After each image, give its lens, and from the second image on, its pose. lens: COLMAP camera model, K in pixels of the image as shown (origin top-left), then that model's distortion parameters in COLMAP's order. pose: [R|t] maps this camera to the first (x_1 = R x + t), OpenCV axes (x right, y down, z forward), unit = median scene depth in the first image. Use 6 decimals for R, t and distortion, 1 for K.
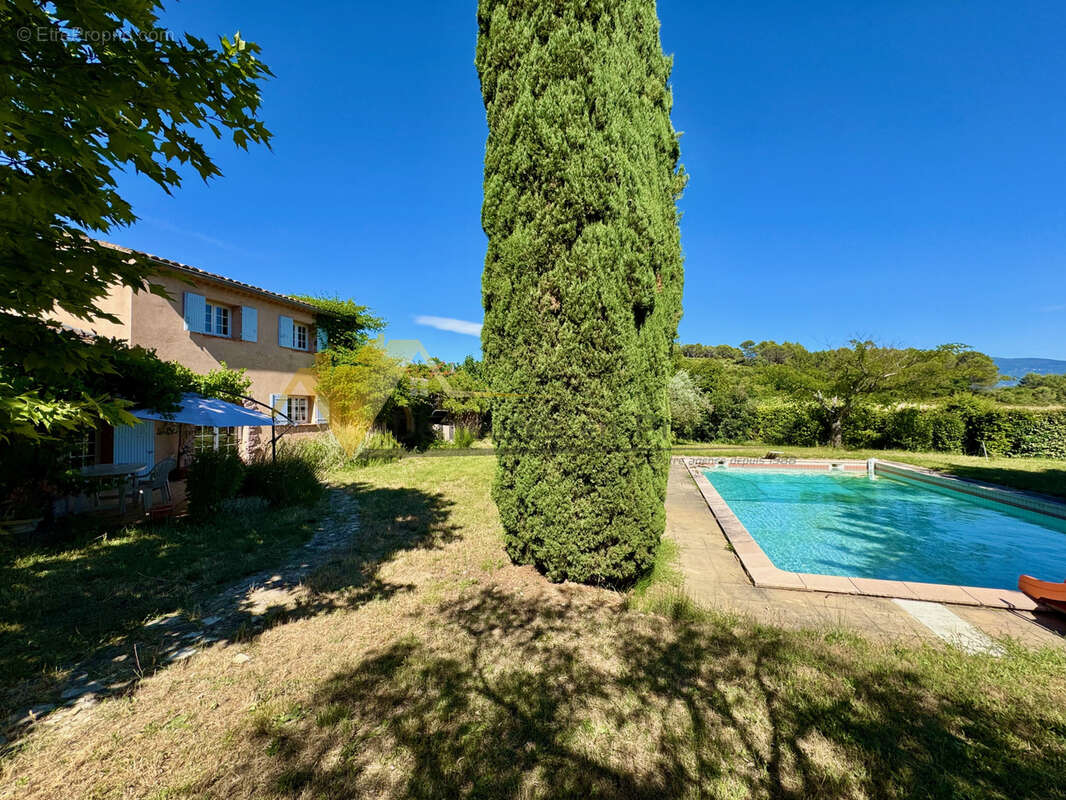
lens RADIAL K [[425.0, 0, 533.0], [0, 425.0, 400.0], [0, 0, 1]] dist [-0.002540, -0.000642]
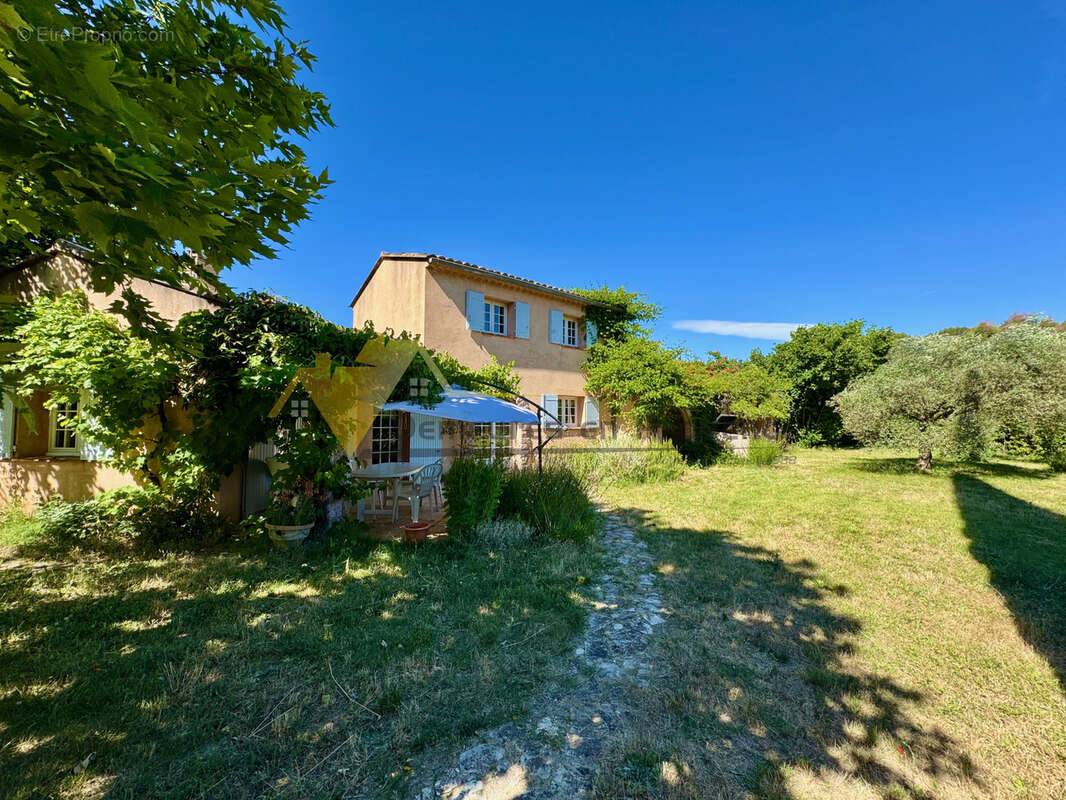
lens RADIAL K [[425.0, 0, 533.0], [0, 425.0, 400.0], [0, 0, 1]] dist [-0.002540, -0.000642]
pose [[0.830876, -0.009179, -0.556382, -0.114146], [0.000114, 0.999867, -0.016325, 0.013587], [0.556457, 0.013501, 0.830766, 0.211422]]
